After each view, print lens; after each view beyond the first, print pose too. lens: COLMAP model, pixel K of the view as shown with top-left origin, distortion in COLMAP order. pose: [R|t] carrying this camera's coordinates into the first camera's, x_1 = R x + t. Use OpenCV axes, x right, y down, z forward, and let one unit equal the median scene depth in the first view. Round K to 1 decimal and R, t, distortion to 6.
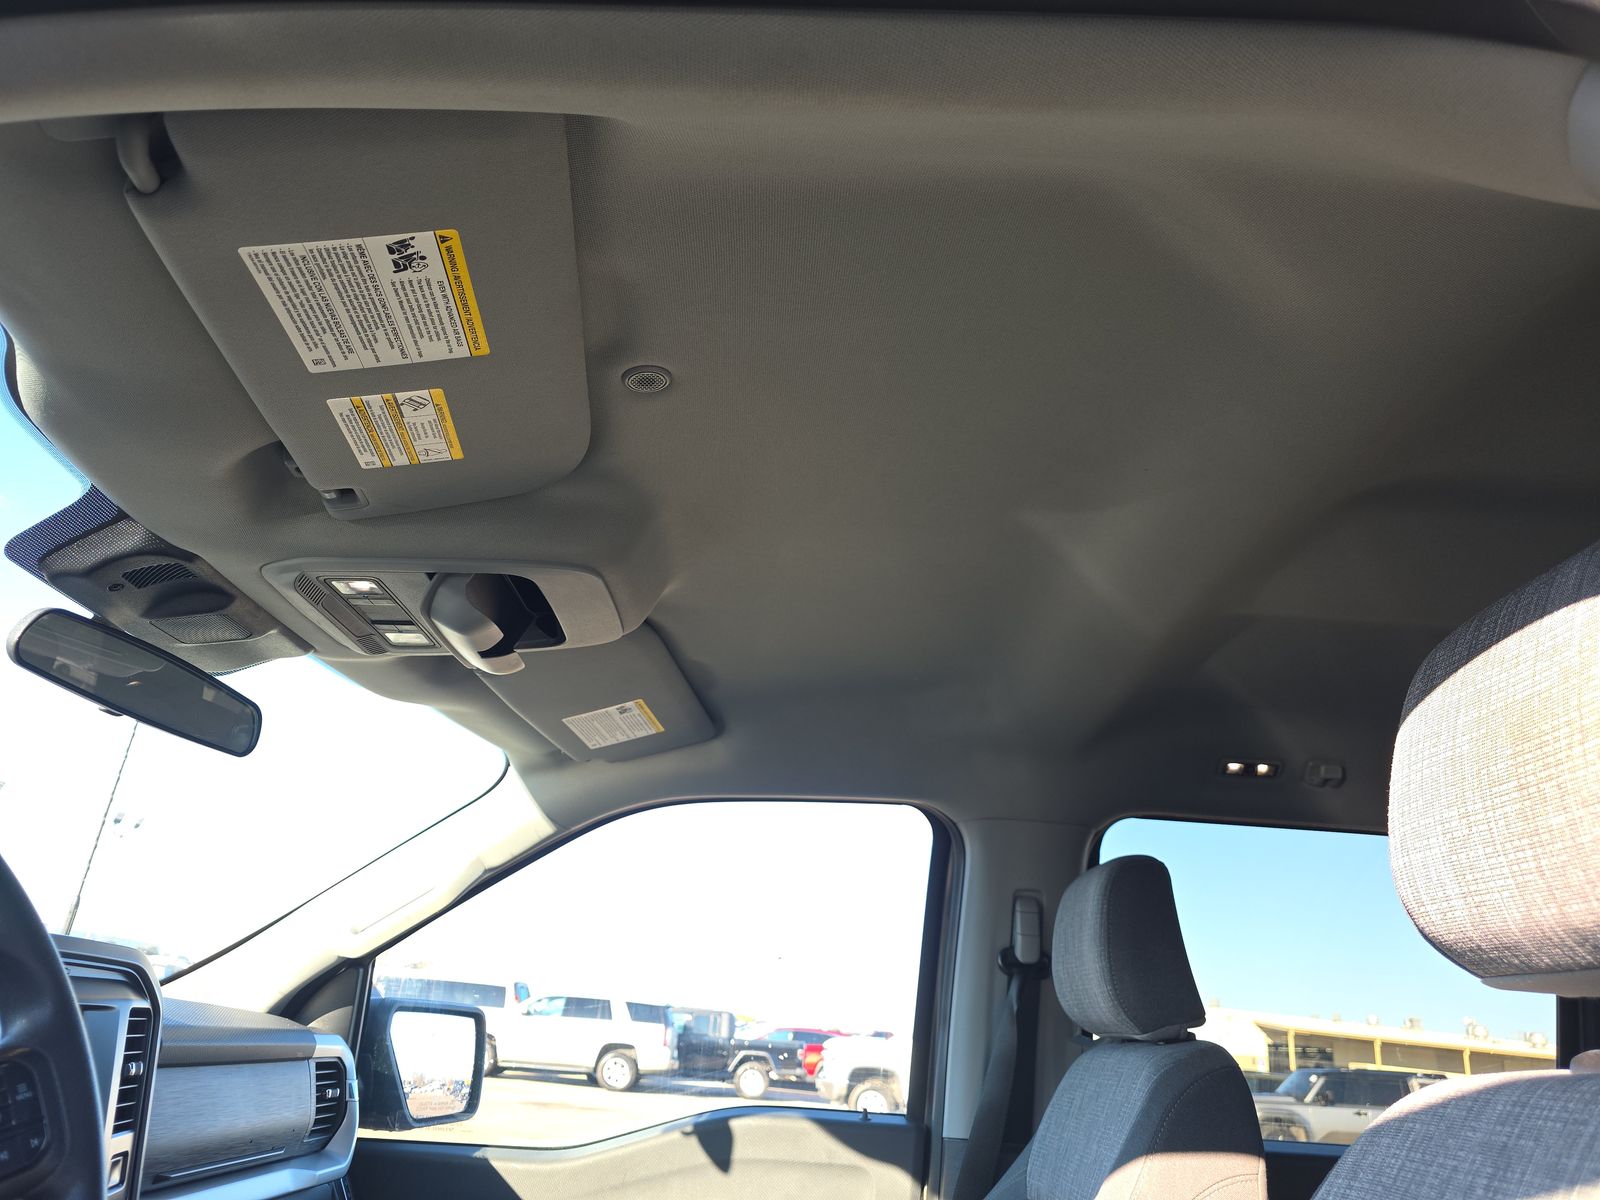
lens RADIAL K [[1084.5, 0, 800.0], [0, 1084.5, 608.1], [0, 0, 1]] dist [0.055079, -0.060131]
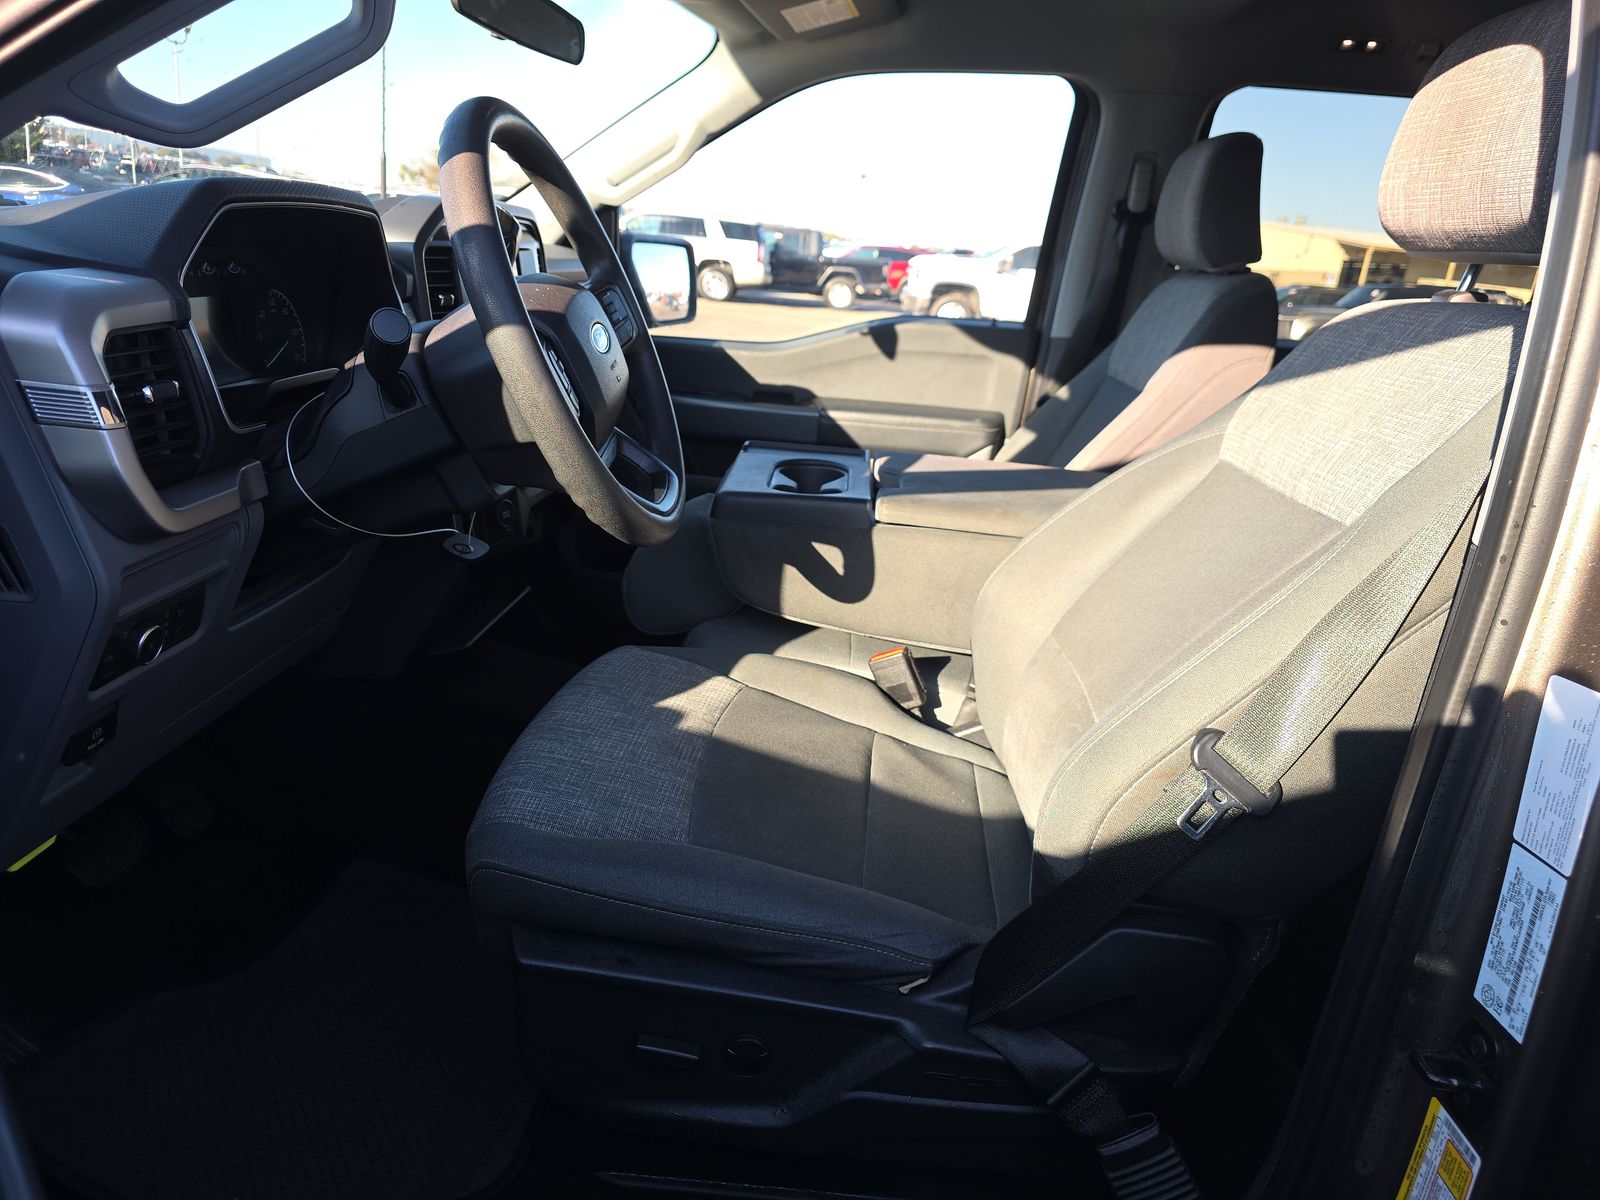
lens RADIAL K [[1084.5, 0, 800.0], [0, 1084.5, 608.1], [0, 0, 1]] dist [0.055079, -0.060131]
pose [[0.997727, 0.026612, -0.061907, -0.077428], [0.018834, 0.771965, 0.635386, -0.116044], [0.064699, -0.635108, 0.769709, -0.257402]]
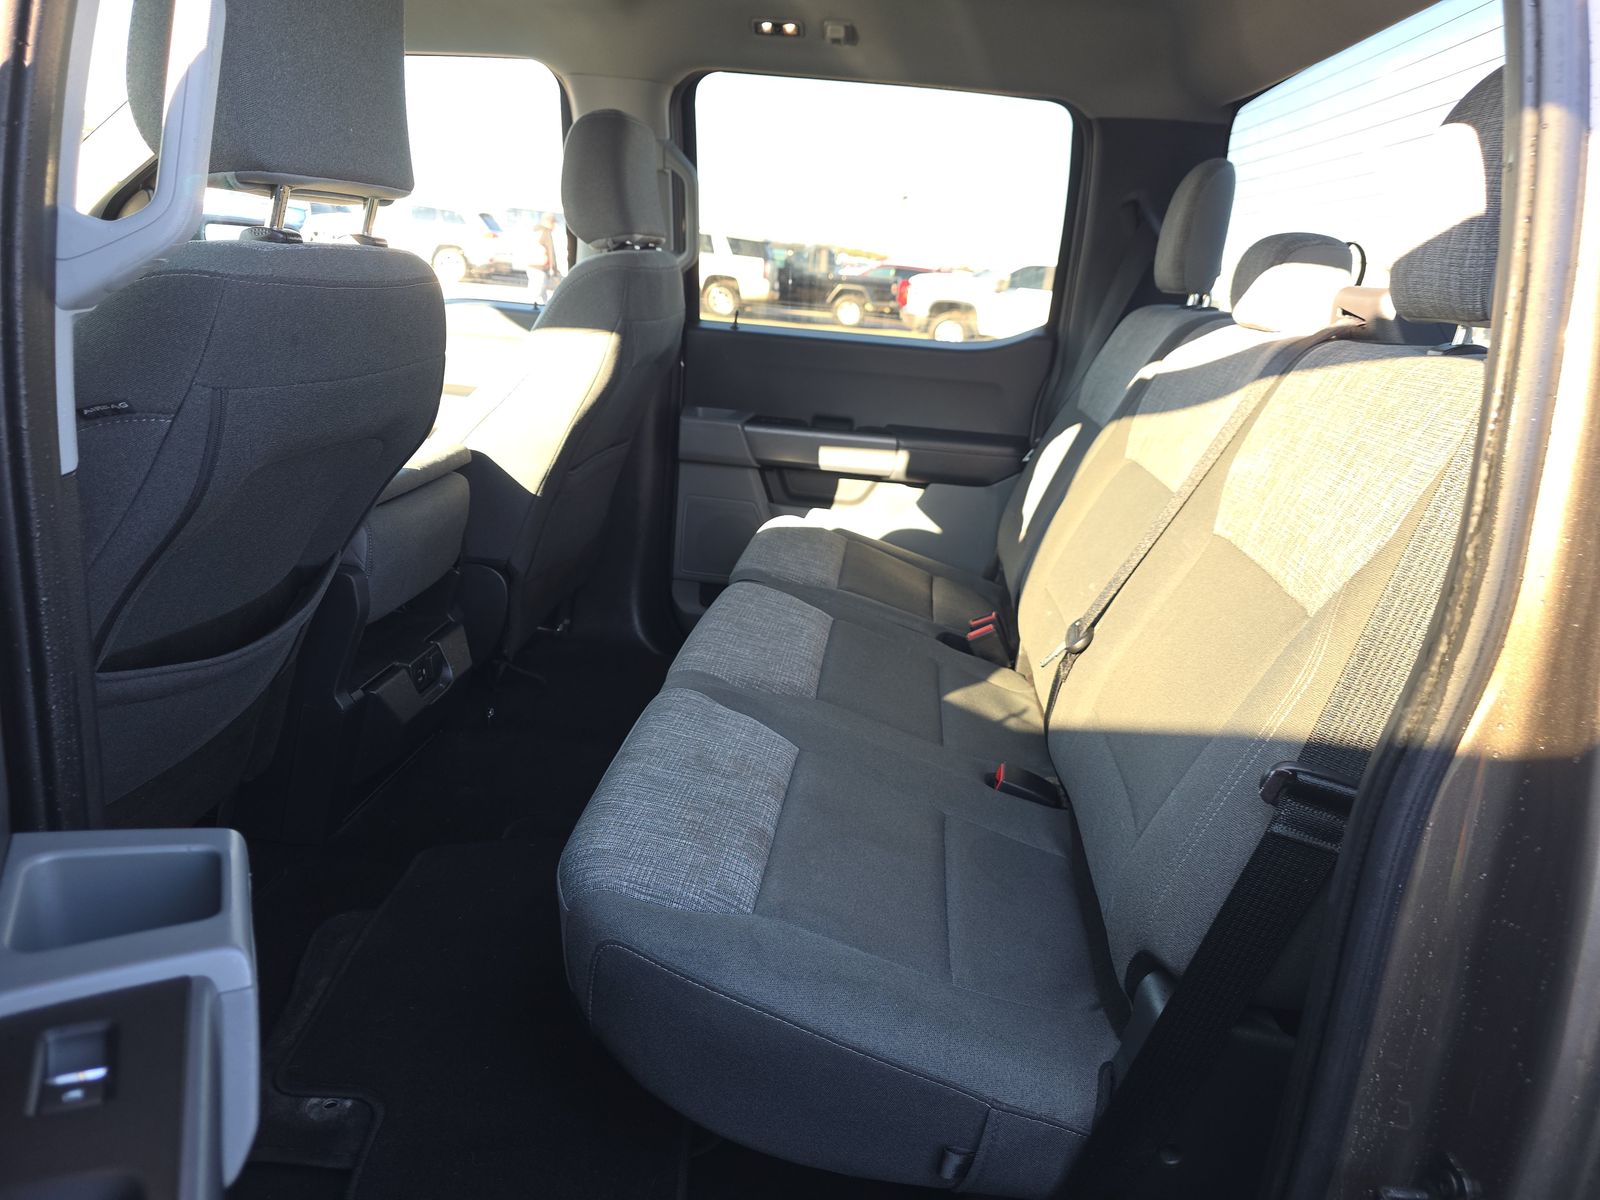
lens RADIAL K [[1084.5, 0, 800.0], [0, 1084.5, 608.1], [0, 0, 1]] dist [0.055079, -0.060131]
pose [[0.991424, 0.056021, -0.118067, 0.488696], [0.029540, 0.784008, 0.620048, -0.076870], [0.127302, -0.618218, 0.775629, -0.243902]]
